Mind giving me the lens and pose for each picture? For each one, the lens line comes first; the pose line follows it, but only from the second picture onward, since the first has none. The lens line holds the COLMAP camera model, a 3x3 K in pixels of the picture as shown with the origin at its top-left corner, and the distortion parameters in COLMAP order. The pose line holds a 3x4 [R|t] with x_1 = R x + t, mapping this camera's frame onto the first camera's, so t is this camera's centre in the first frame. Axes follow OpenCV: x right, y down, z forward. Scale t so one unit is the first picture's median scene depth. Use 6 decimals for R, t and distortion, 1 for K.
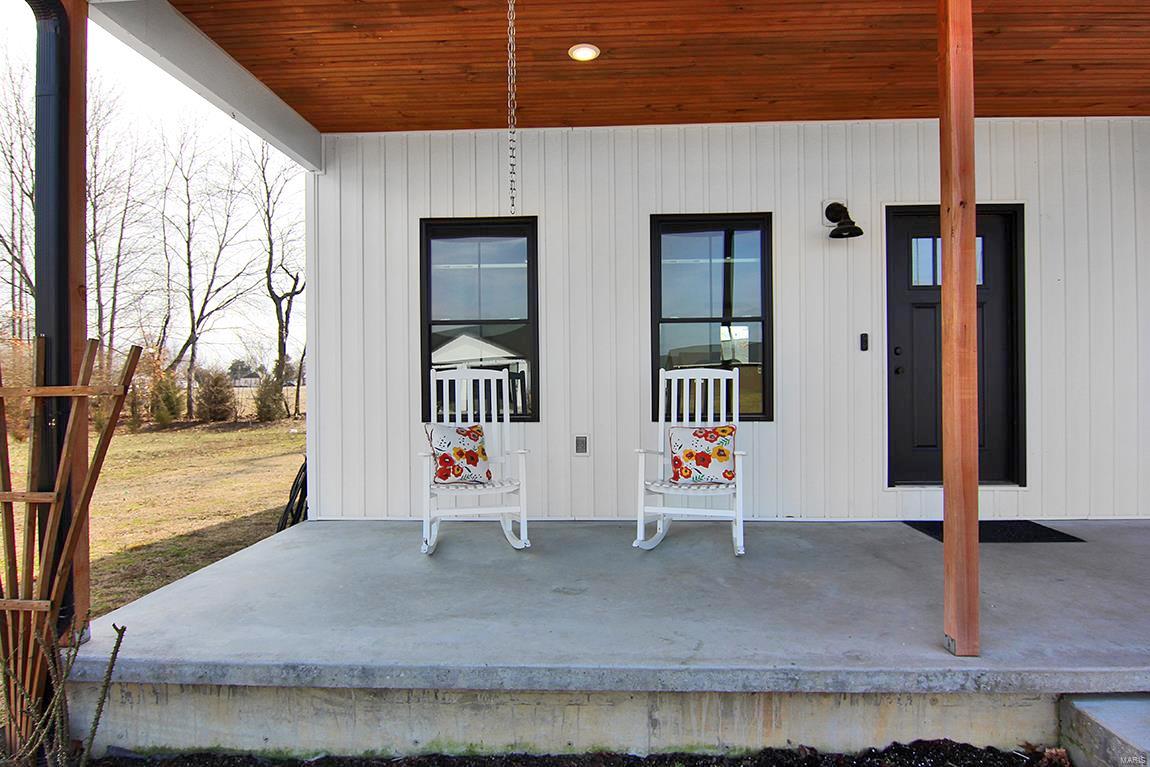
lens RADIAL K [[647.2, 0, 575.0], [0, 647.2, 383.5], [0, 0, 1]] dist [-0.000180, -0.017822]
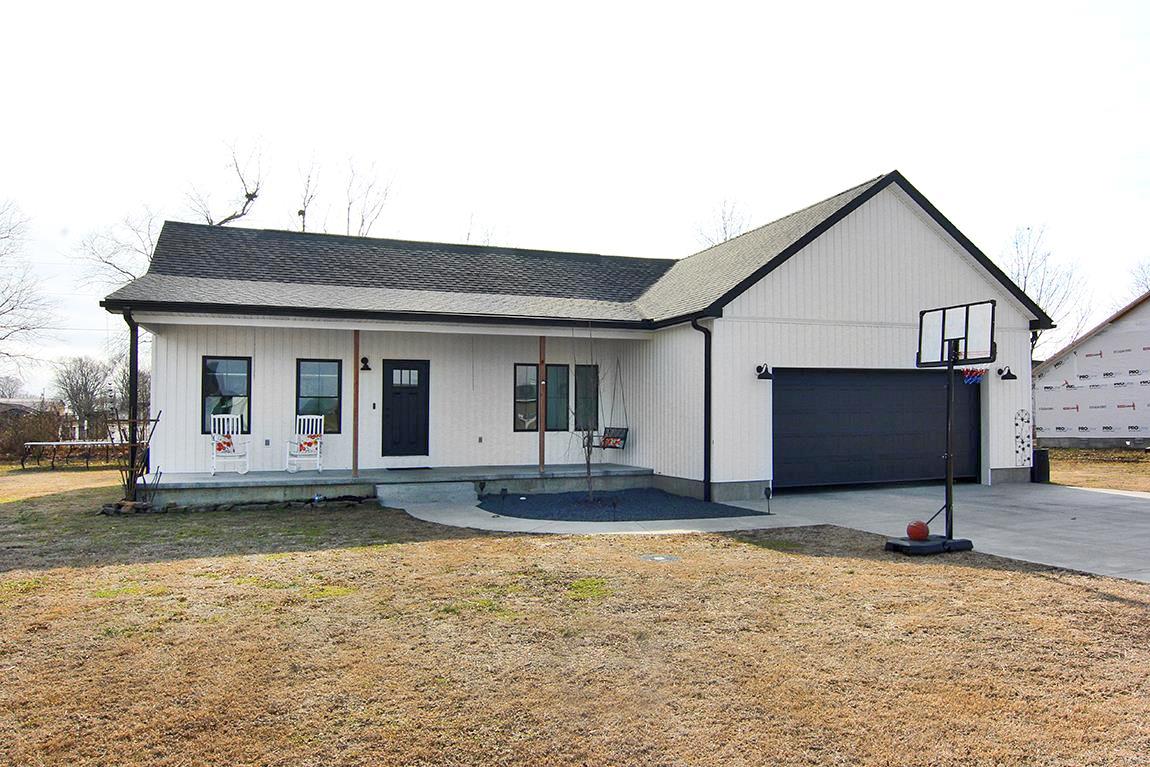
lens RADIAL K [[838.9, 0, 575.0], [0, 838.9, 383.5], [0, 0, 1]] dist [-0.004461, -0.000357]
pose [[0.931442, 0.019276, 0.363379, -0.073909], [0.005171, 0.997794, -0.066183, 0.089855], [-0.363853, 0.063525, 0.929288, -2.897537]]
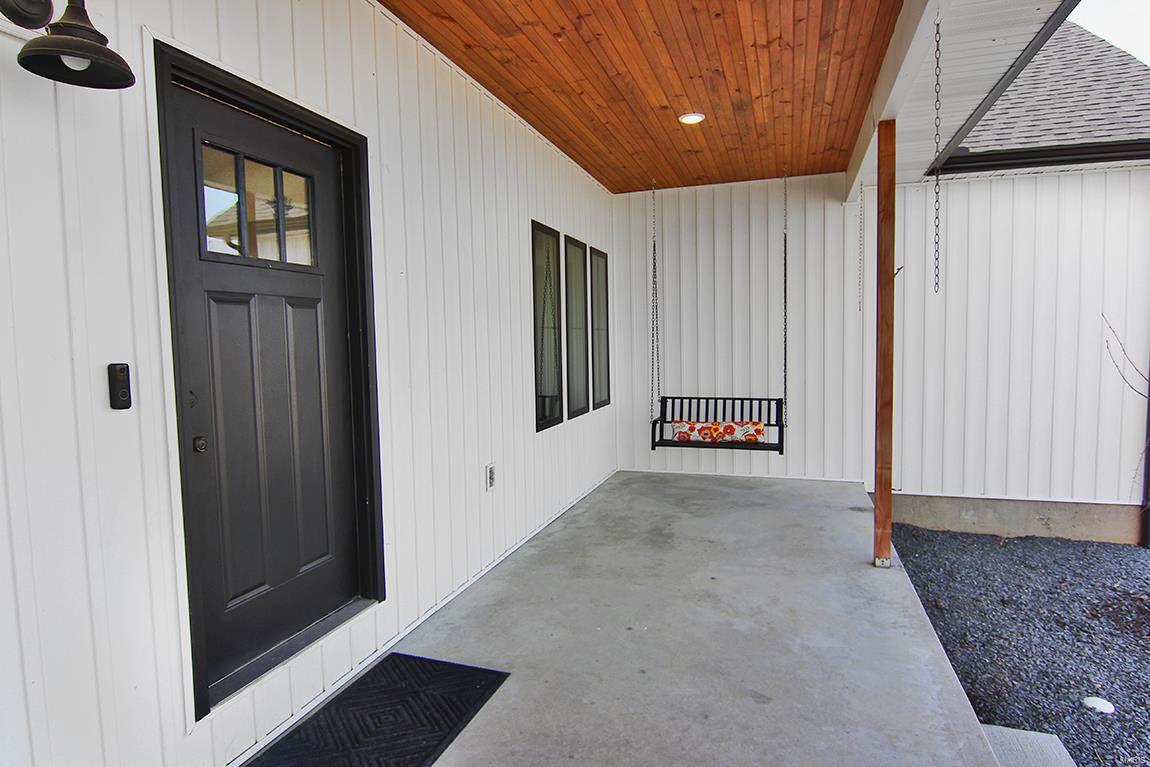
lens RADIAL K [[647.2, 0, 575.0], [0, 647.2, 383.5], [0, 0, 1]] dist [-0.000180, -0.017822]
pose [[0.279778, -0.065090, 0.957856, 0.170483], [0.036054, 0.997708, 0.057268, -0.082722], [-0.959388, 0.018512, 0.281483, 0.679859]]
